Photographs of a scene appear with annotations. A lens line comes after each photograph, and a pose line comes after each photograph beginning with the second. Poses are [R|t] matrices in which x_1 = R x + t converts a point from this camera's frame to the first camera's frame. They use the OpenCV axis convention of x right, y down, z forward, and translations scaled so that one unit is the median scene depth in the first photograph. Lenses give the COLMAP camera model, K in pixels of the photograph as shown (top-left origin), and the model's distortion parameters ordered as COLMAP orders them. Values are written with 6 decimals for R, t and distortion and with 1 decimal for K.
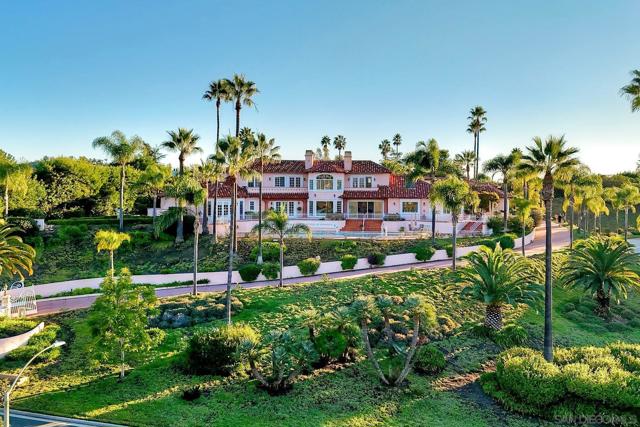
lens RADIAL K [[547.5, 0, 320.0], [0, 547.5, 213.5], [0, 0, 1]] dist [-0.002606, 0.000433]
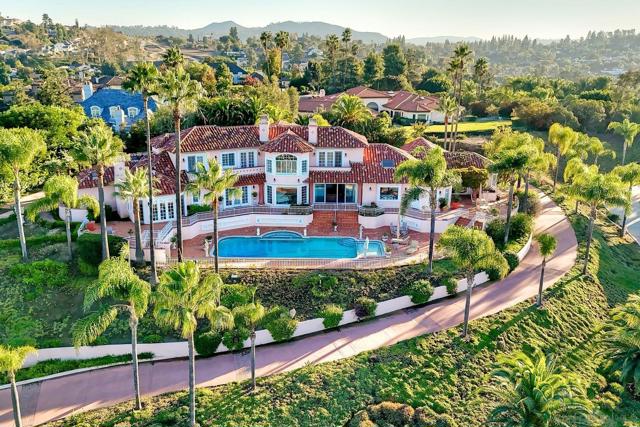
lens RADIAL K [[547.5, 0, 320.0], [0, 547.5, 213.5], [0, 0, 1]] dist [-0.002606, 0.000433]
pose [[0.991953, -0.028986, 0.123244, -0.043101], [-0.003253, 0.967283, 0.253680, -0.190812], [-0.126565, -0.252040, 0.959405, 0.204275]]
